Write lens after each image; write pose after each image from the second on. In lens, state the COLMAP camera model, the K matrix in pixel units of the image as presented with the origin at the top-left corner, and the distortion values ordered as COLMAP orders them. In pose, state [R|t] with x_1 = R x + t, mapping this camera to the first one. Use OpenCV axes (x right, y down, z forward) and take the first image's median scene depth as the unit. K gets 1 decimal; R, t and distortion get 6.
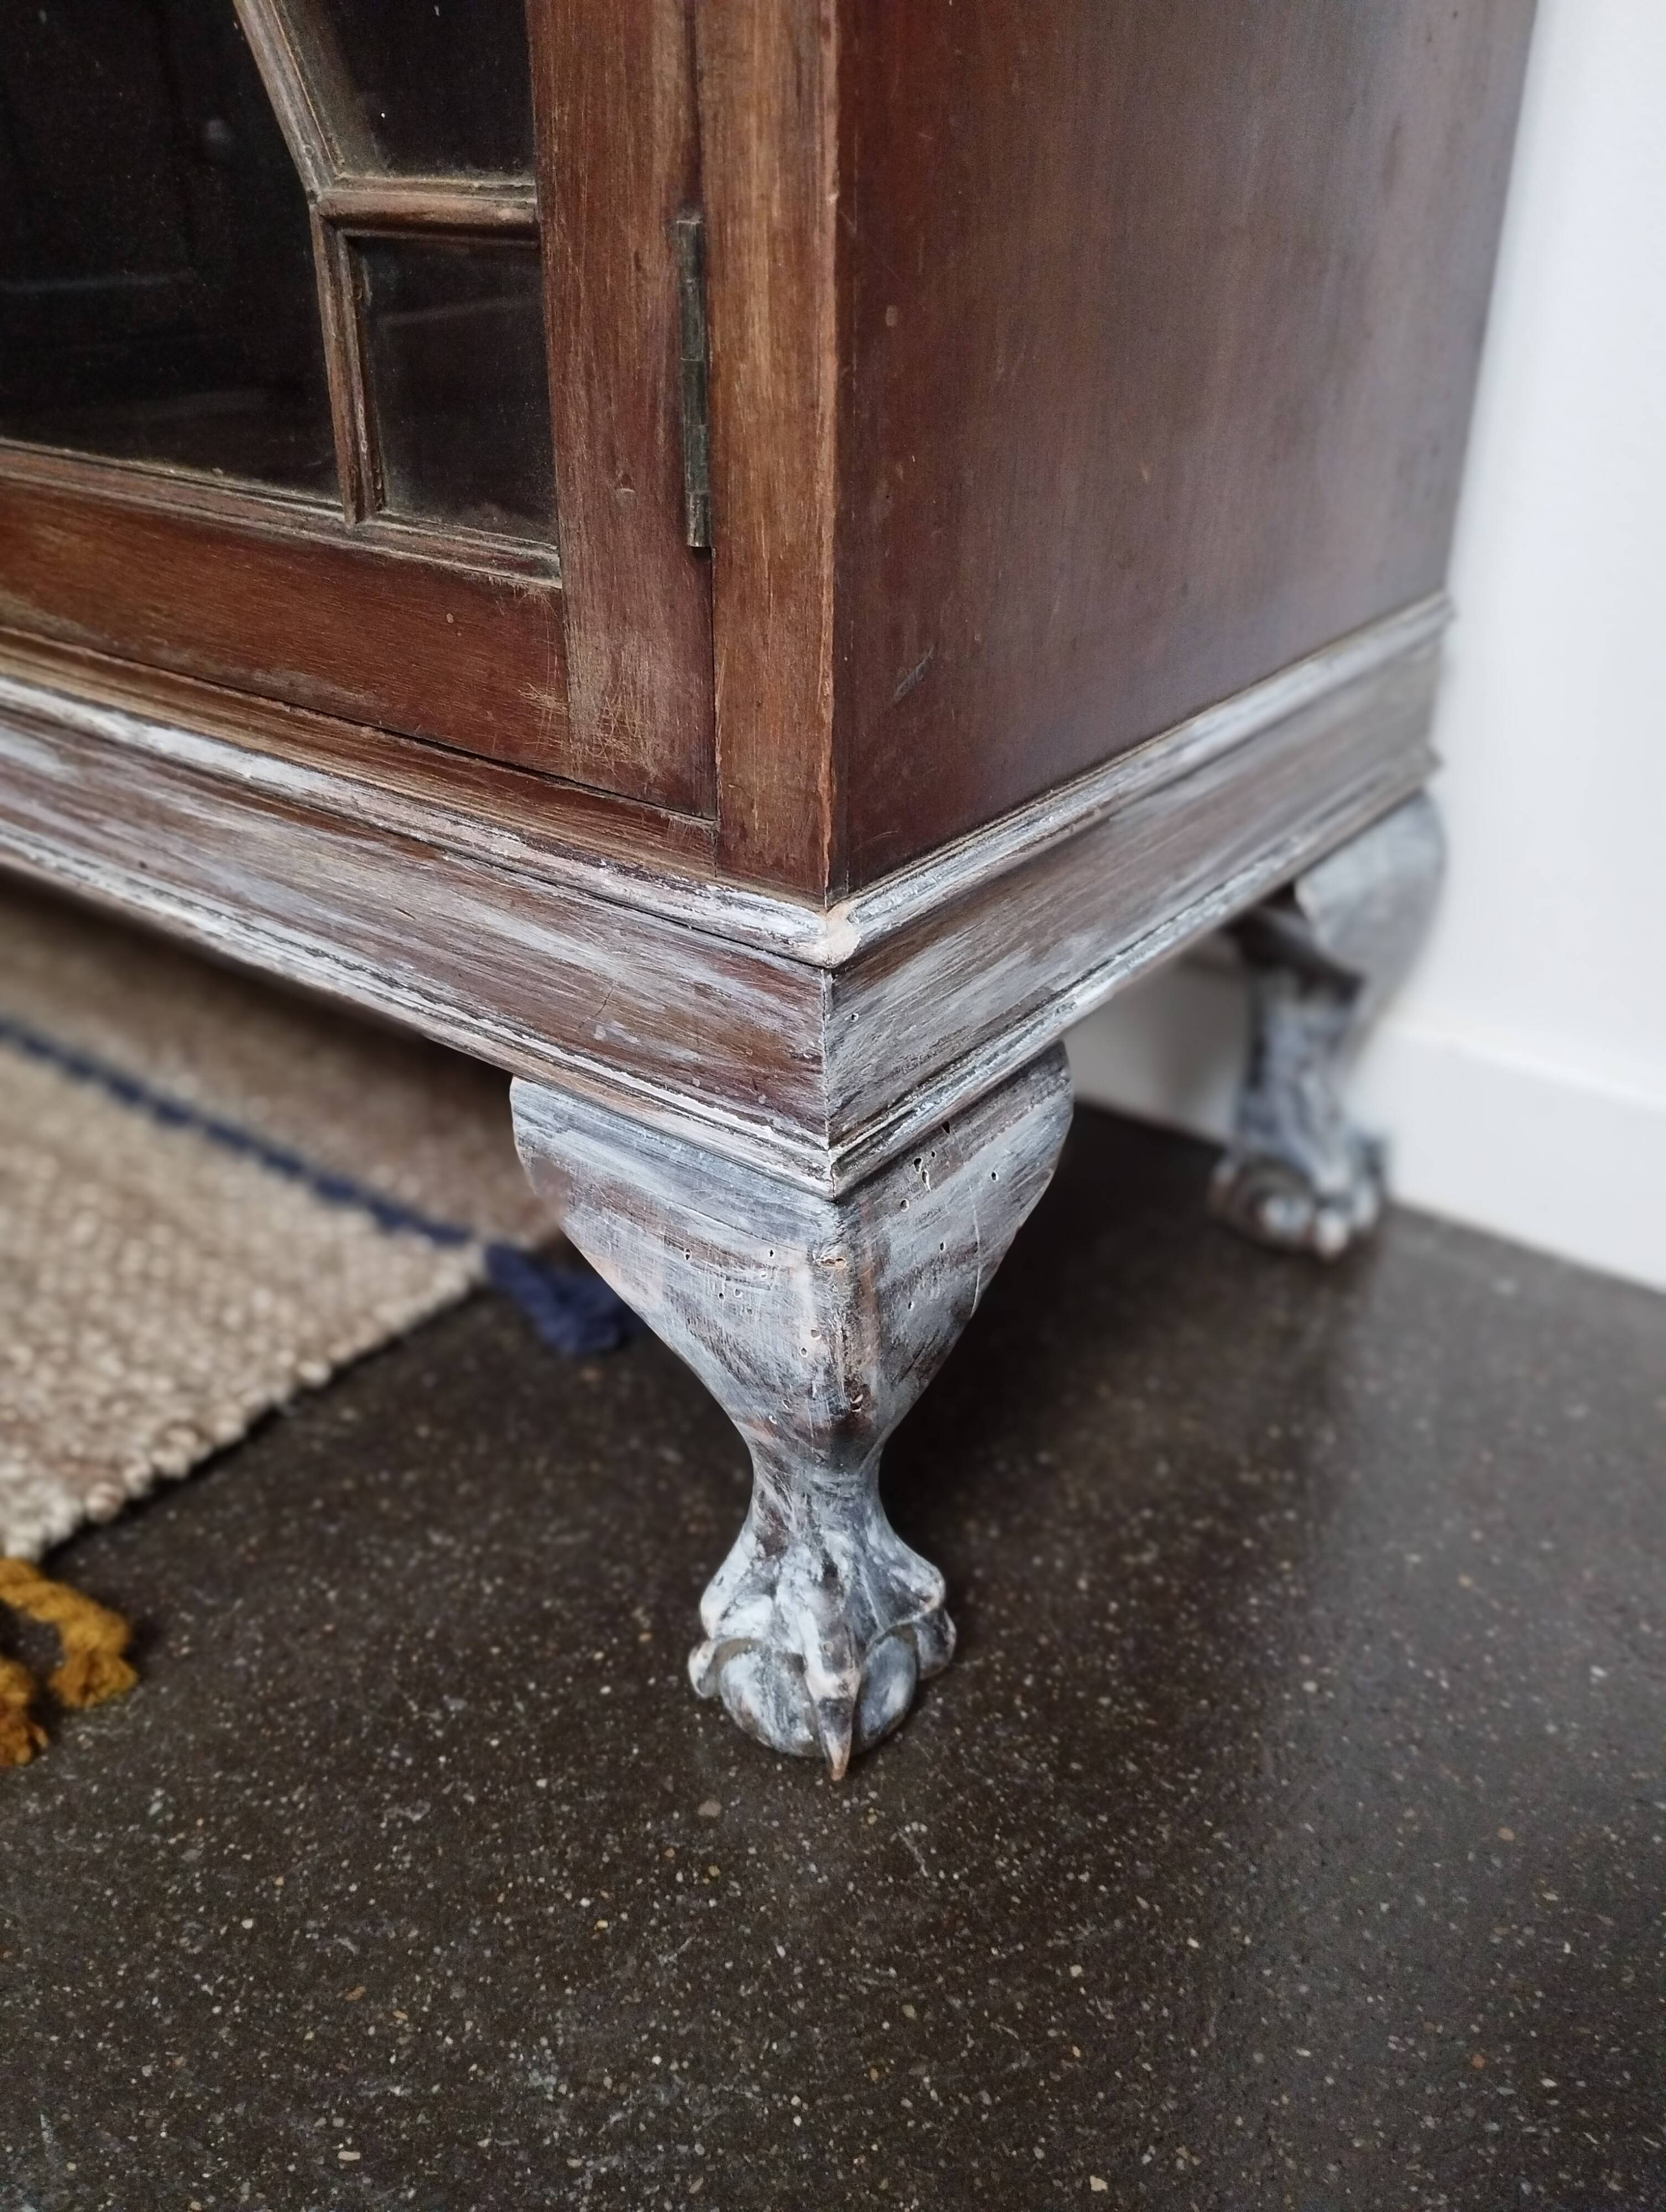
lens RADIAL K [[1847.5, 0, 838.4], [0, 1847.5, 1100.6], [0, 0, 1]] dist [0.076966, -0.102220]
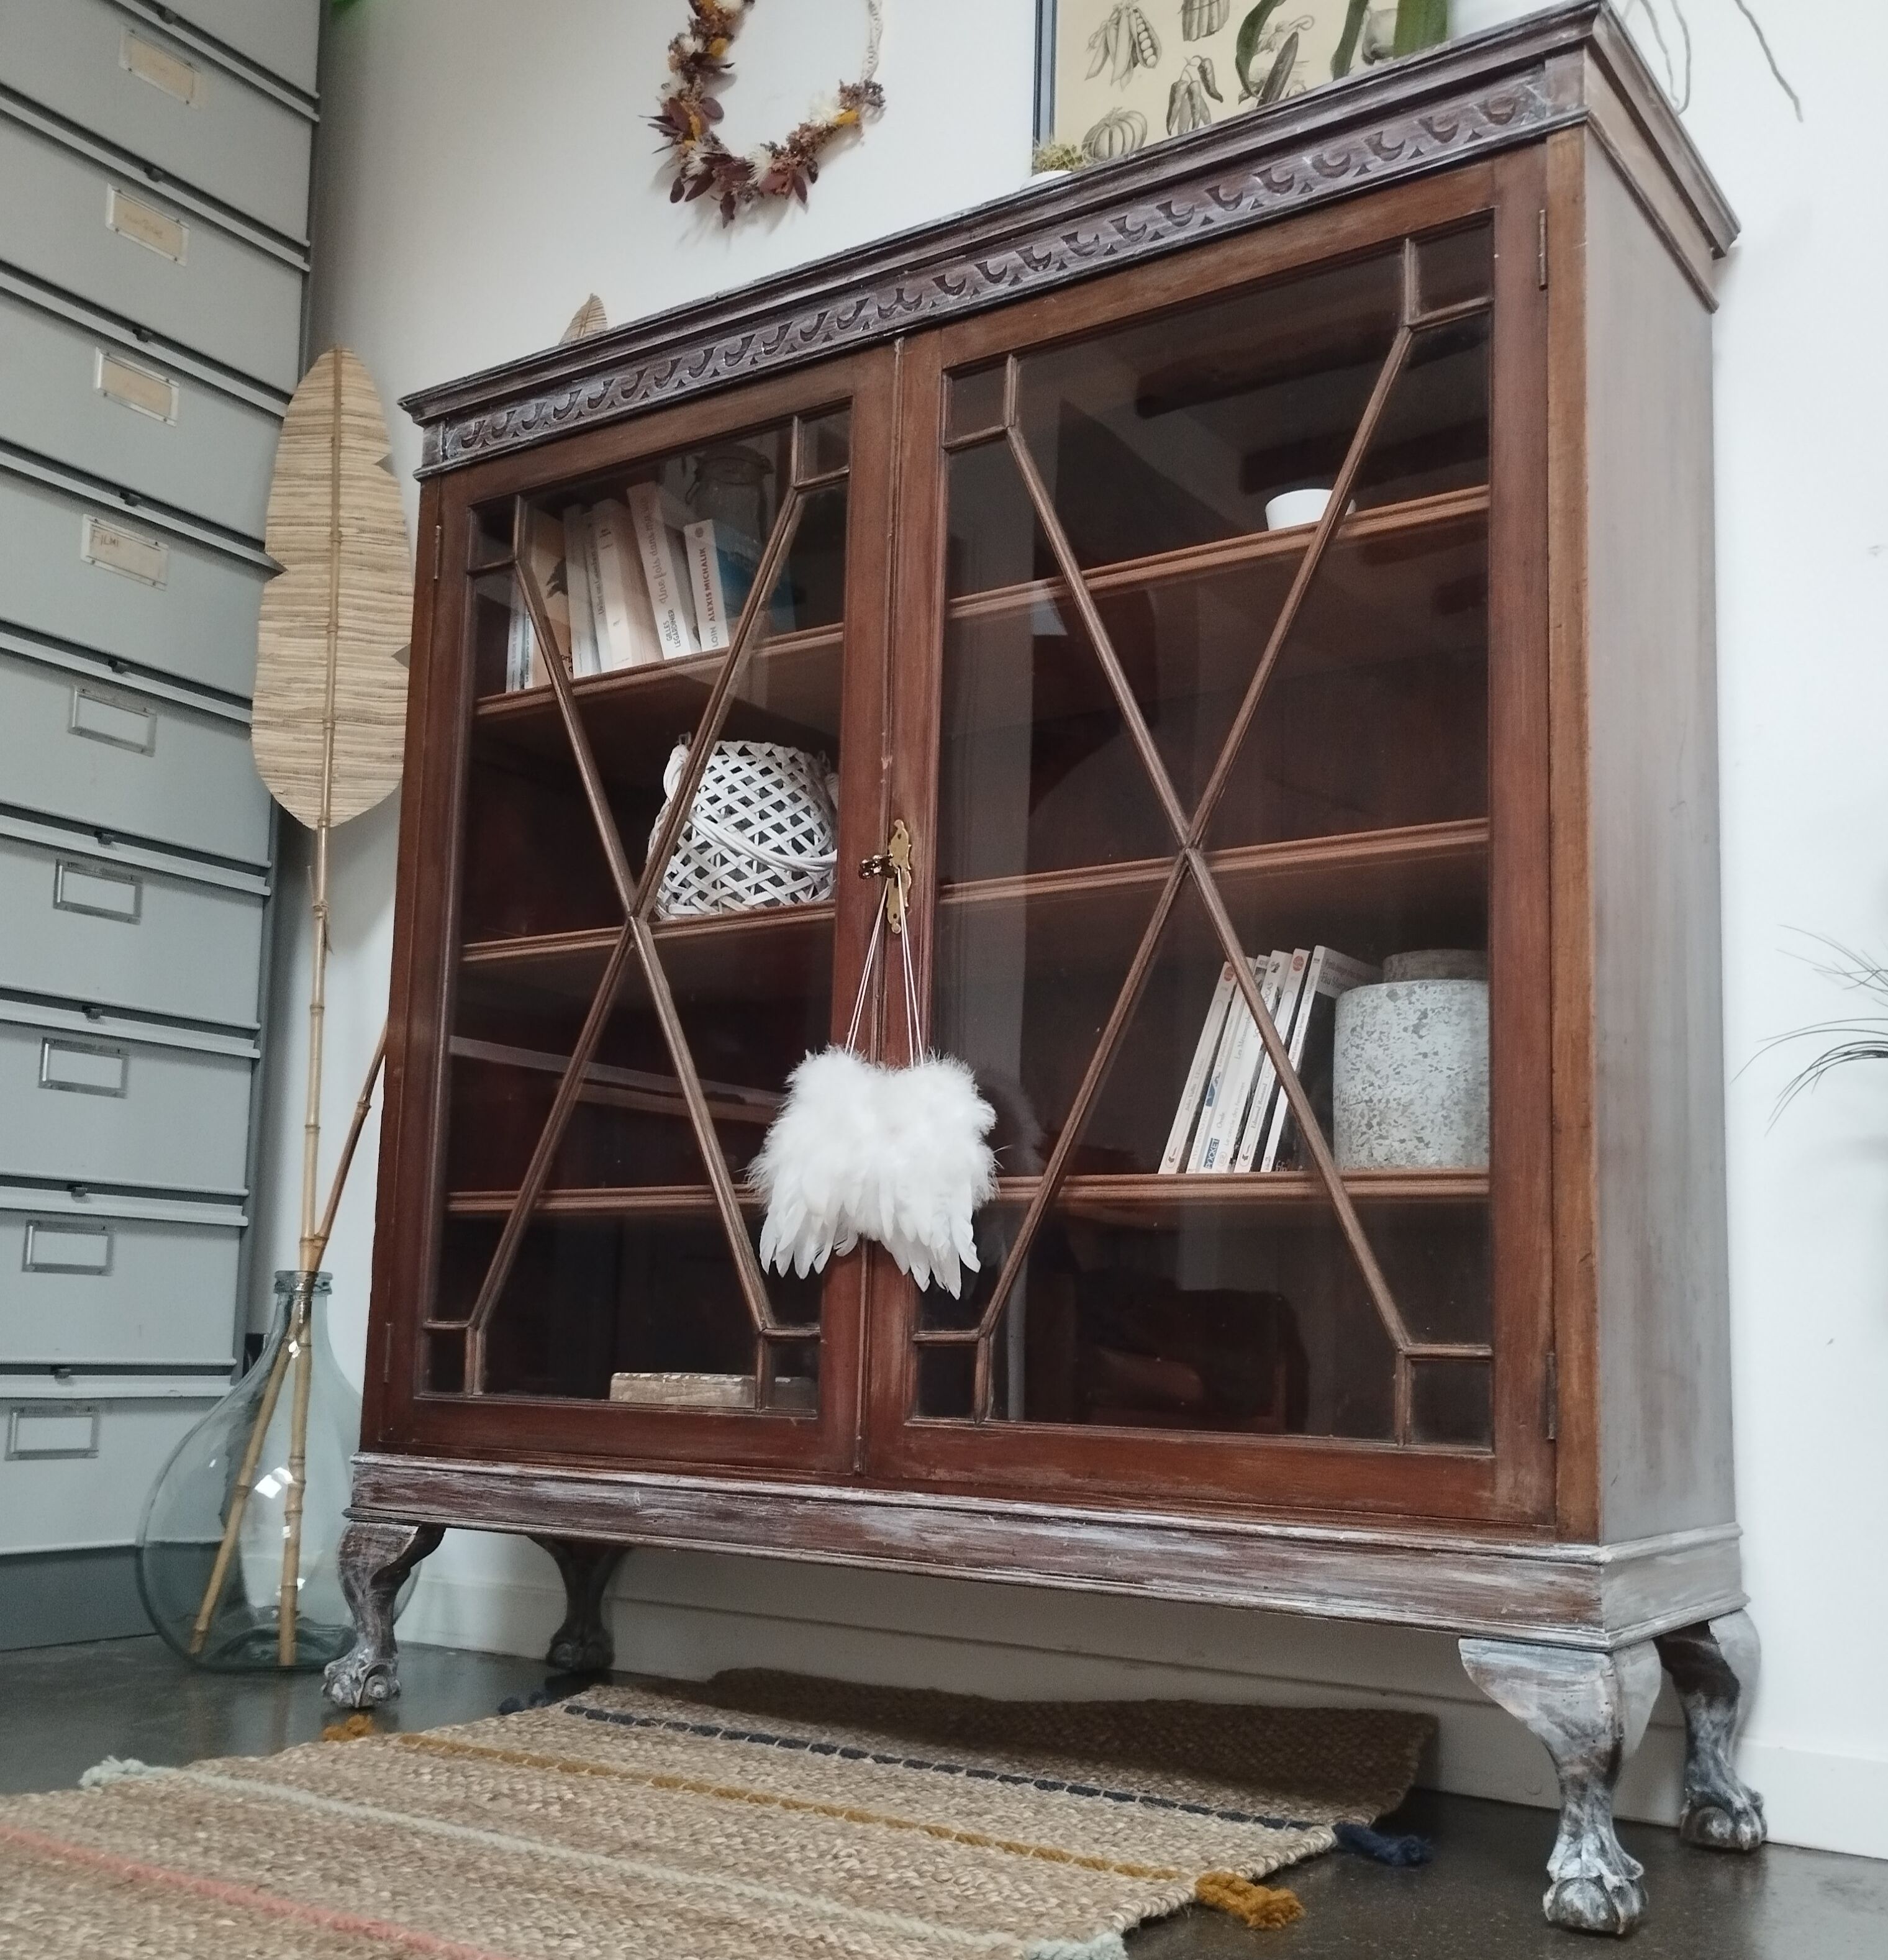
lens RADIAL K [[2108.3, 0, 966.2], [0, 2108.3, 1058.2], [0, 0, 1]] dist [0.058540, -0.035448]
pose [[0.998332, 0.032217, 0.047911, -1.053306], [0.002661, 0.803273, -0.595605, 1.132829], [-0.057674, 0.594739, 0.801847, -1.929026]]
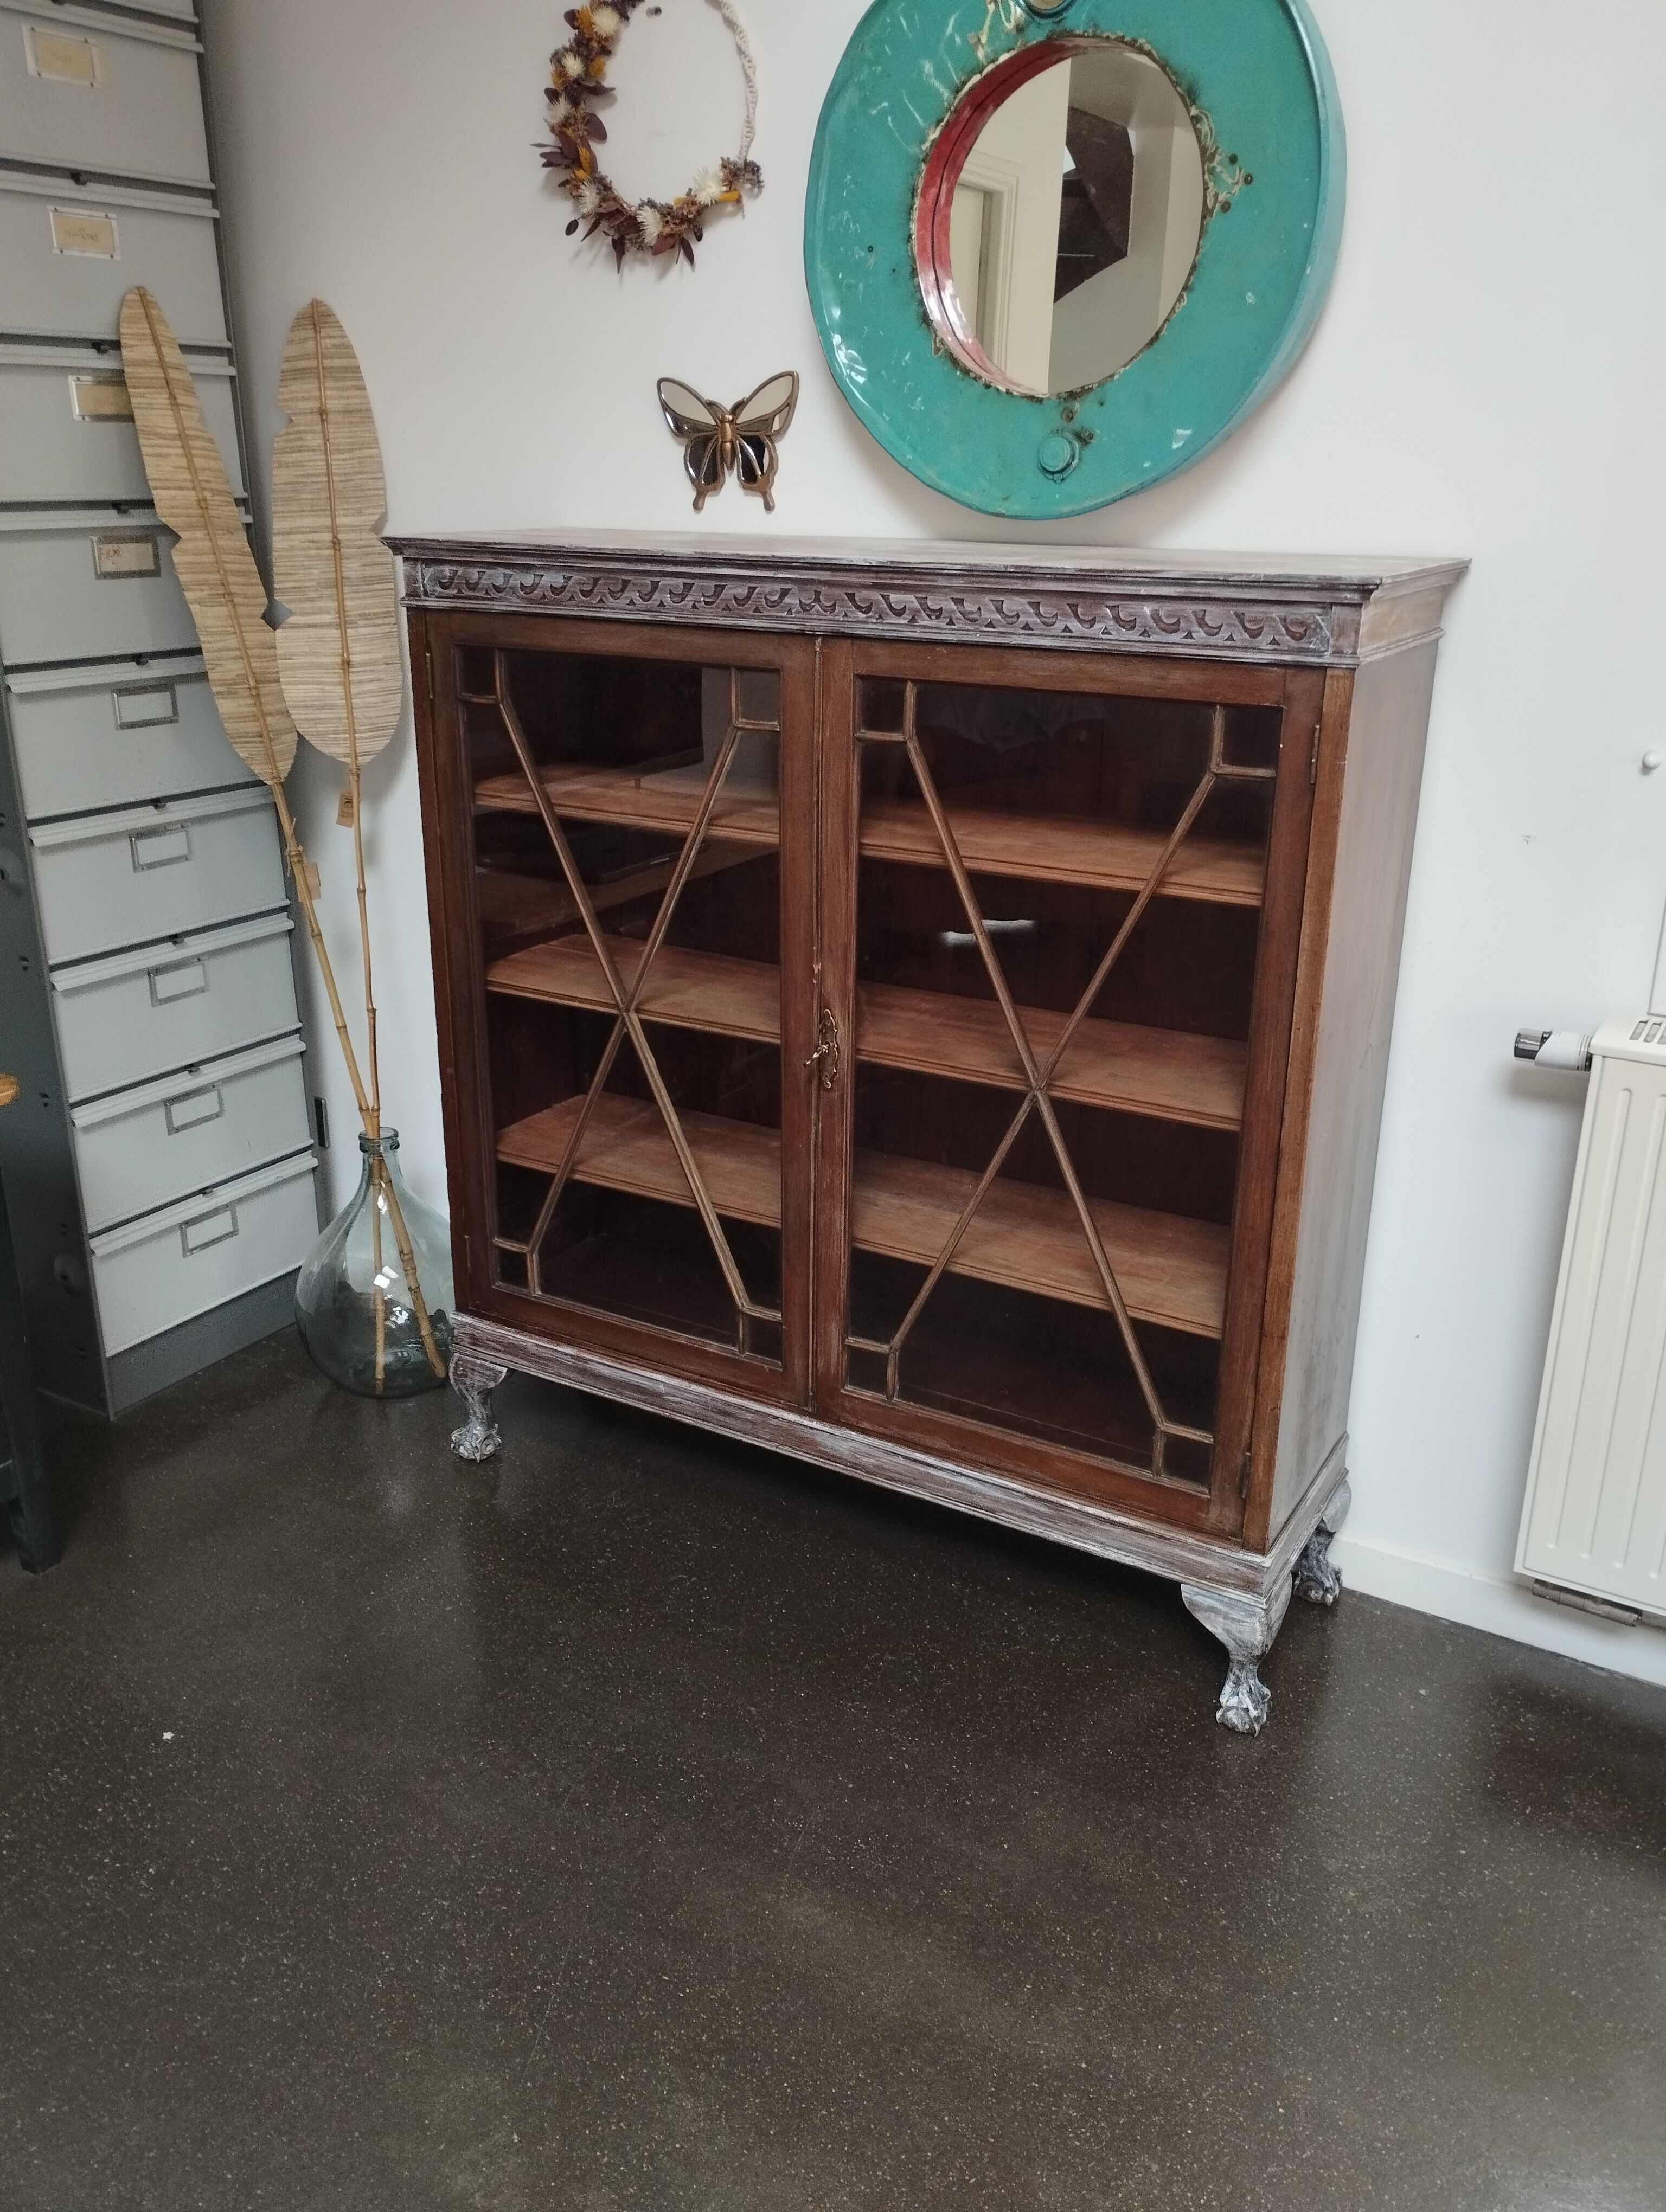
lens RADIAL K [[1836.0, 0, 842.1], [0, 1836.0, 1104.9], [0, 0, 1]] dist [0.069070, -0.083986]
pose [[0.992948, -0.032100, 0.114118, -1.515489], [0.049723, 0.986644, -0.155116, -0.524790], [-0.107615, 0.159696, 0.981283, -3.700901]]
